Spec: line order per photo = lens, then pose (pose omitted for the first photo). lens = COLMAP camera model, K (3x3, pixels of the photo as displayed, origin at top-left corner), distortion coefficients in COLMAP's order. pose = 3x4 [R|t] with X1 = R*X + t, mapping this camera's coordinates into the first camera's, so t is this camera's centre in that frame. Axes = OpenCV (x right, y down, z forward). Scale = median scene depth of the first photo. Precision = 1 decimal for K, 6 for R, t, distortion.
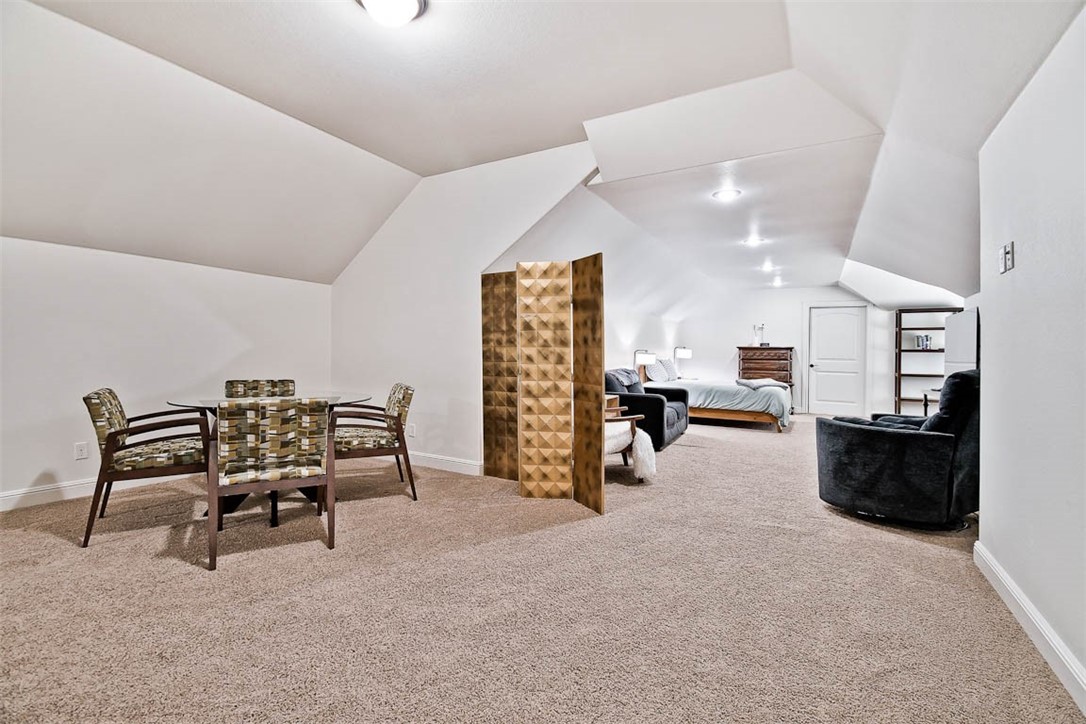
lens RADIAL K [[478.8, 0, 543.0], [0, 478.8, 362.0], [0, 0, 1]] dist [-0.001452, -0.000403]
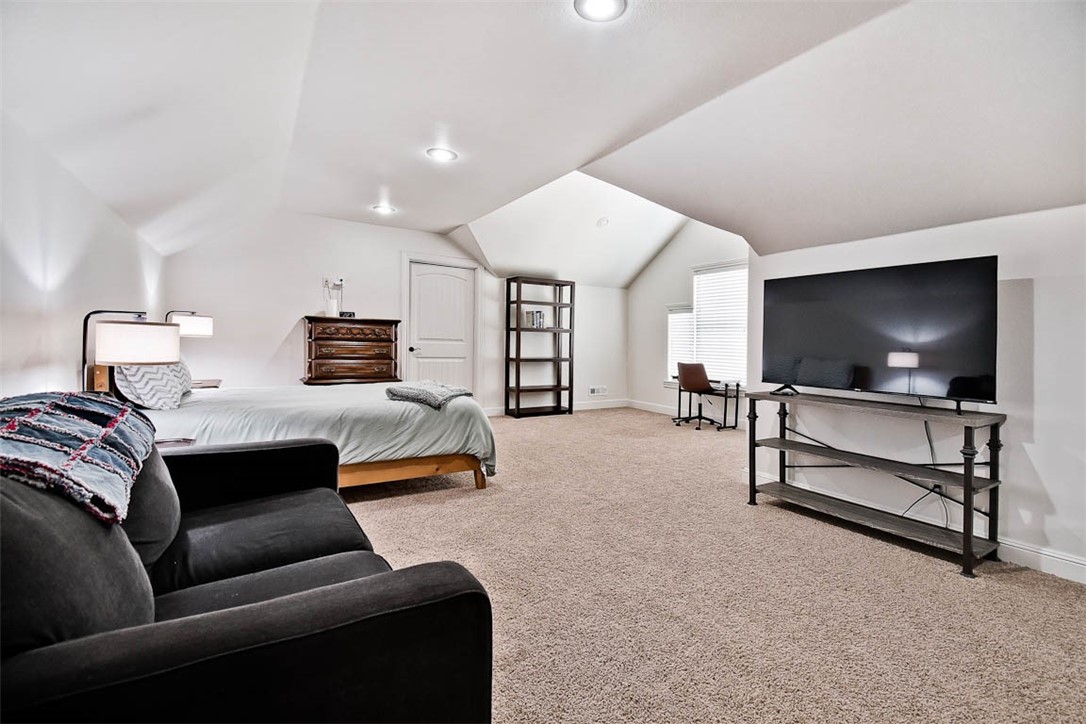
lens RADIAL K [[478.8, 0, 543.0], [0, 478.8, 362.0], [0, 0, 1]] dist [-0.001452, -0.000403]
pose [[0.481843, -0.041042, 0.875296, 0.070059], [-0.002265, 0.998841, 0.048082, -0.007411], [-0.876255, -0.025150, 0.481191, 0.555752]]
